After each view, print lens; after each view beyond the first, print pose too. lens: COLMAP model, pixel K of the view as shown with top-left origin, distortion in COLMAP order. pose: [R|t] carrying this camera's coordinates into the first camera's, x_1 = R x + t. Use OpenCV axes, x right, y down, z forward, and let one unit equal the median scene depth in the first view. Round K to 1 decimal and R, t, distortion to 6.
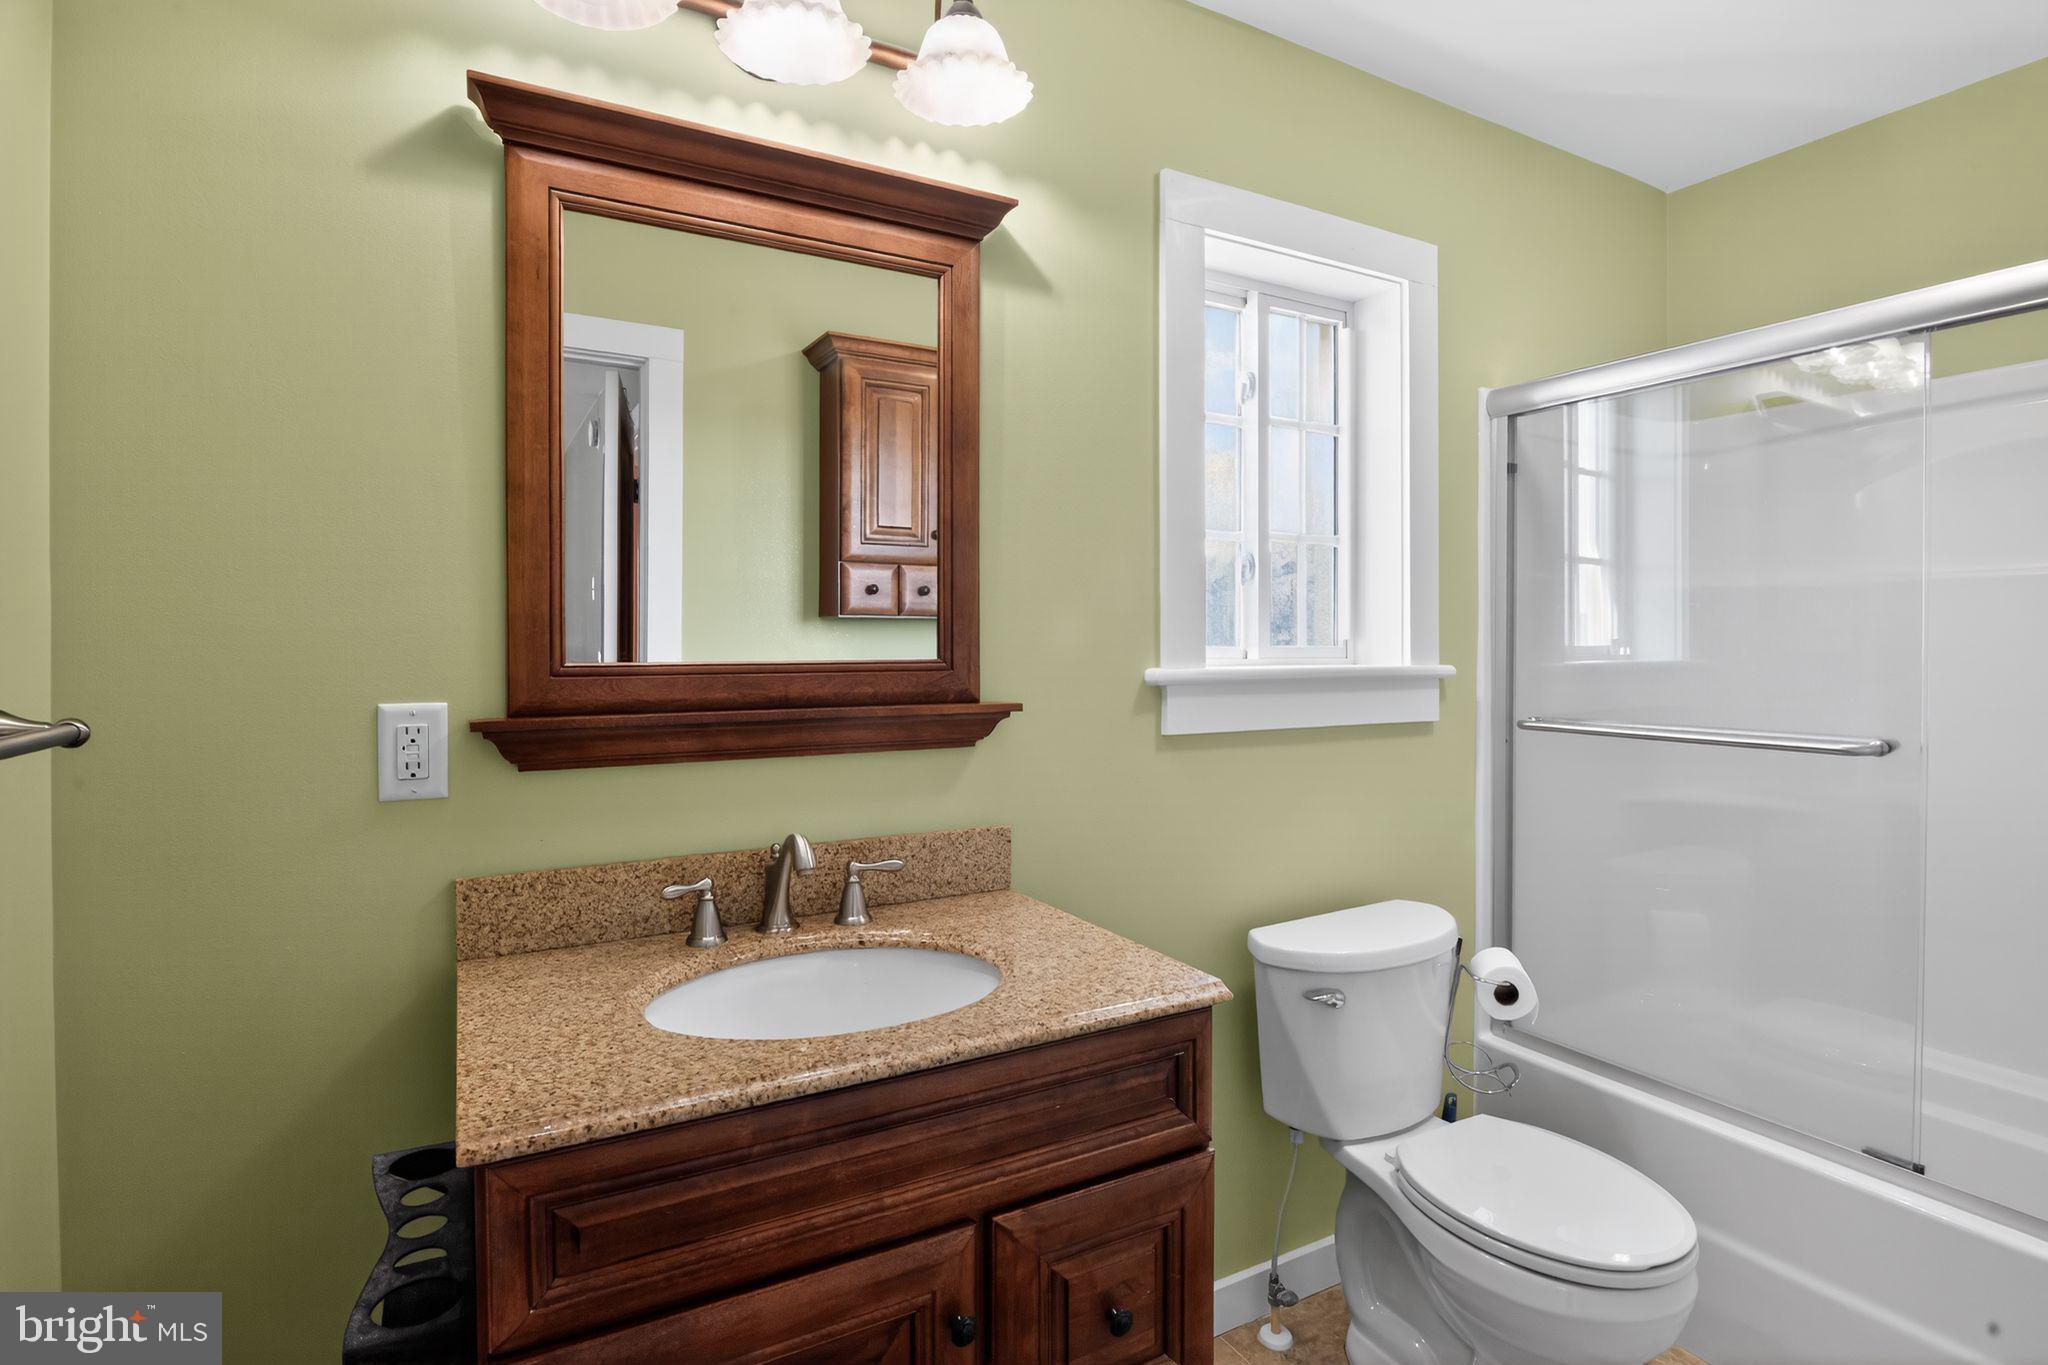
lens RADIAL K [[1017.2, 0, 1024.7], [0, 1017.2, 671.3], [0, 0, 1]] dist [-0.018451, 0.000163]
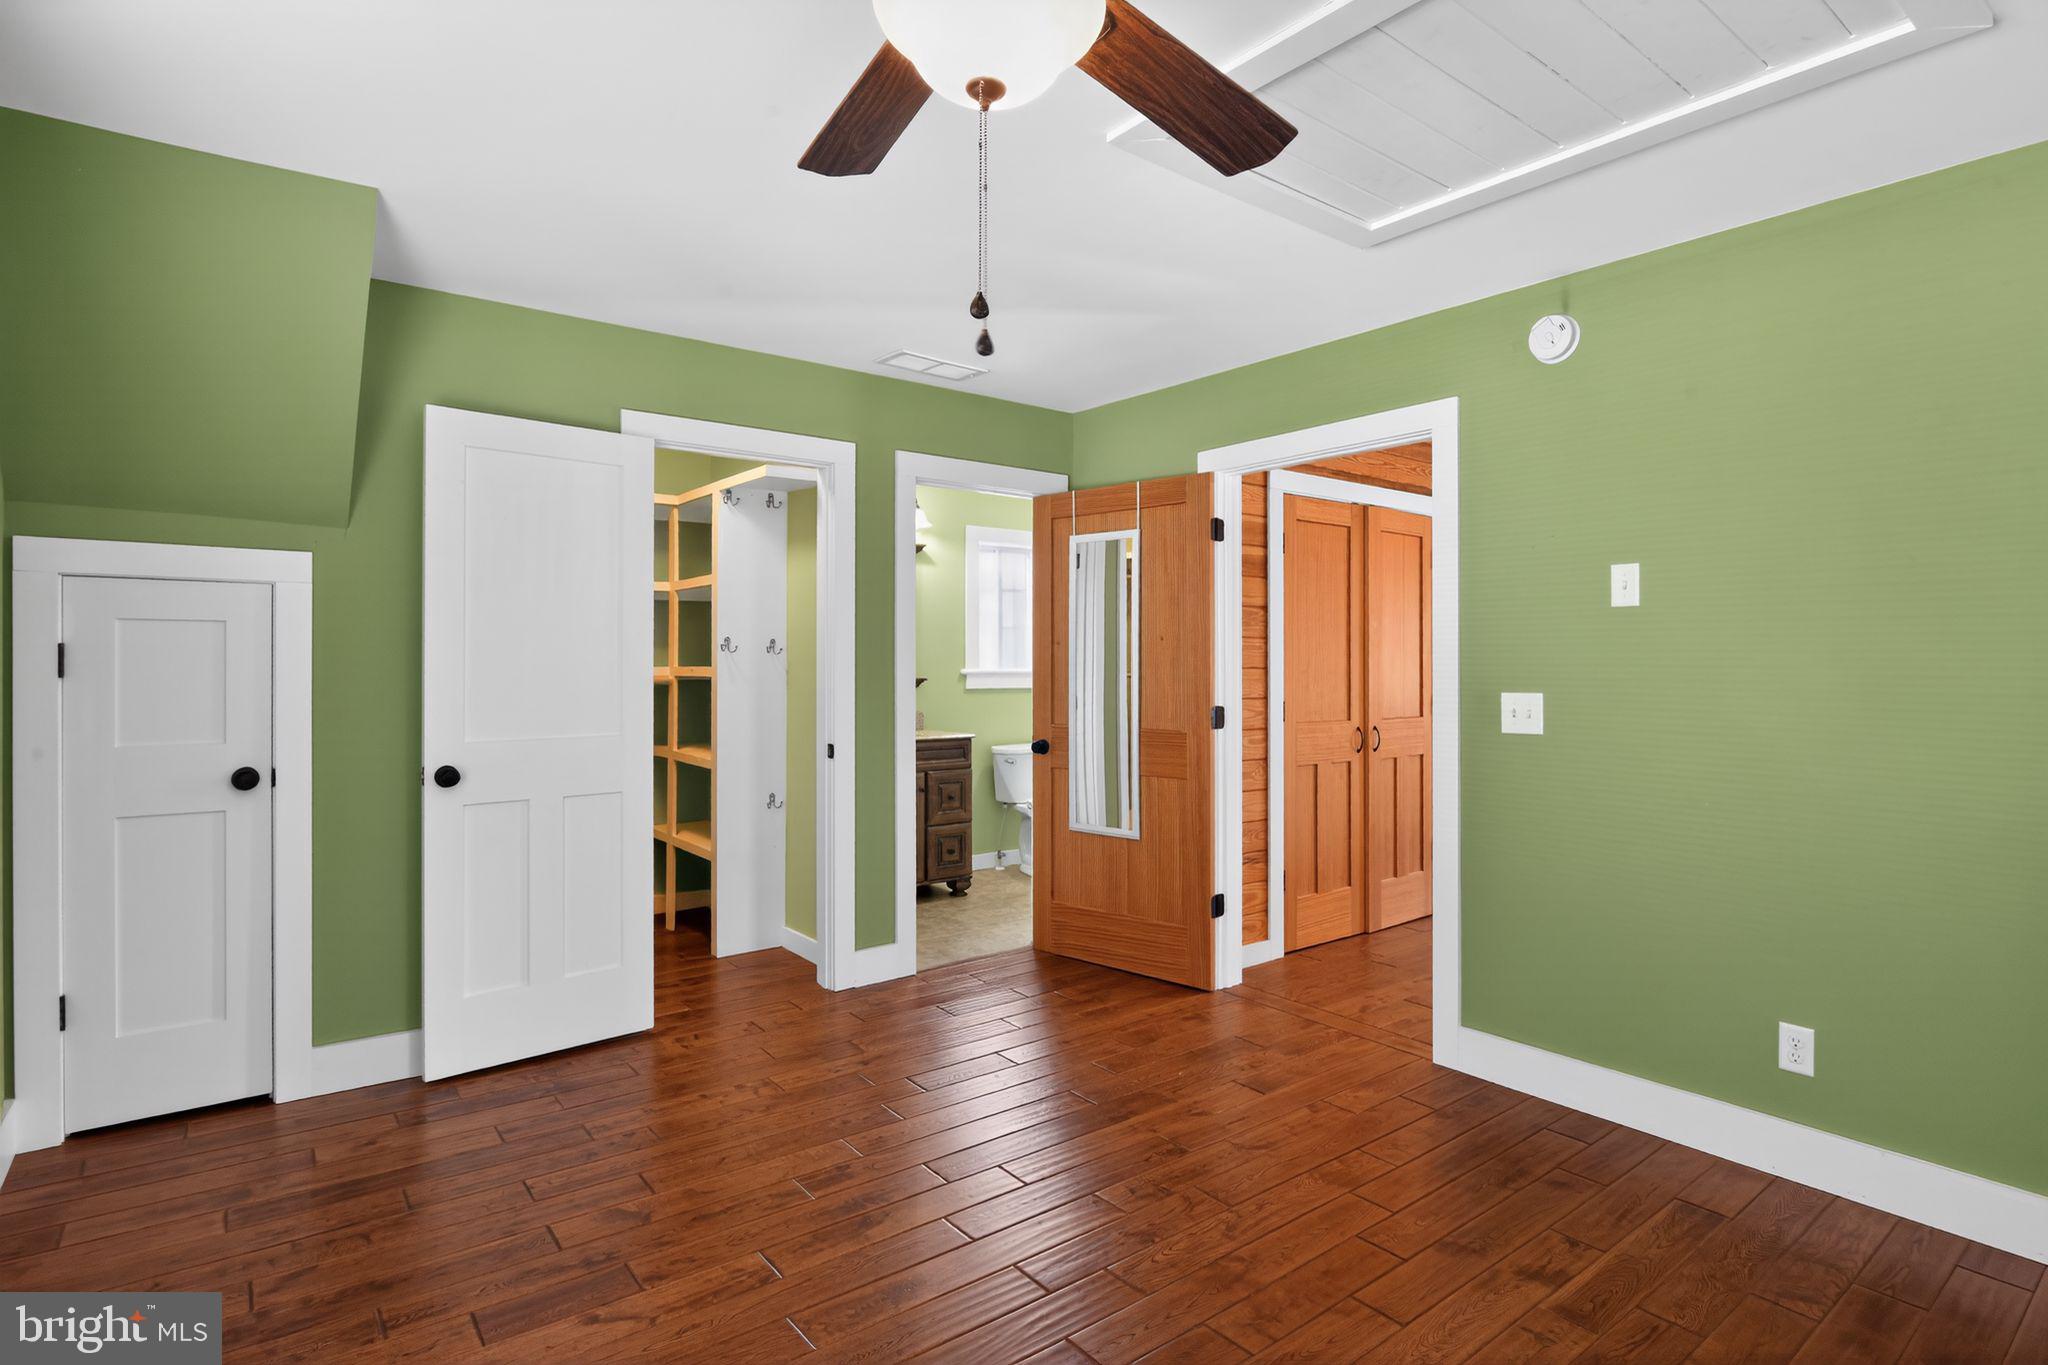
lens RADIAL K [[1017.2, 0, 1019.5], [0, 1017.2, 668.6], [0, 0, 1]] dist [-0.018451, 0.000163]
pose [[0.989218, 0.000915, 0.146451, -0.190626], [0.000497, 0.999954, -0.009606, 0.027368], [-0.146453, 0.009575, 0.989171, -2.449253]]
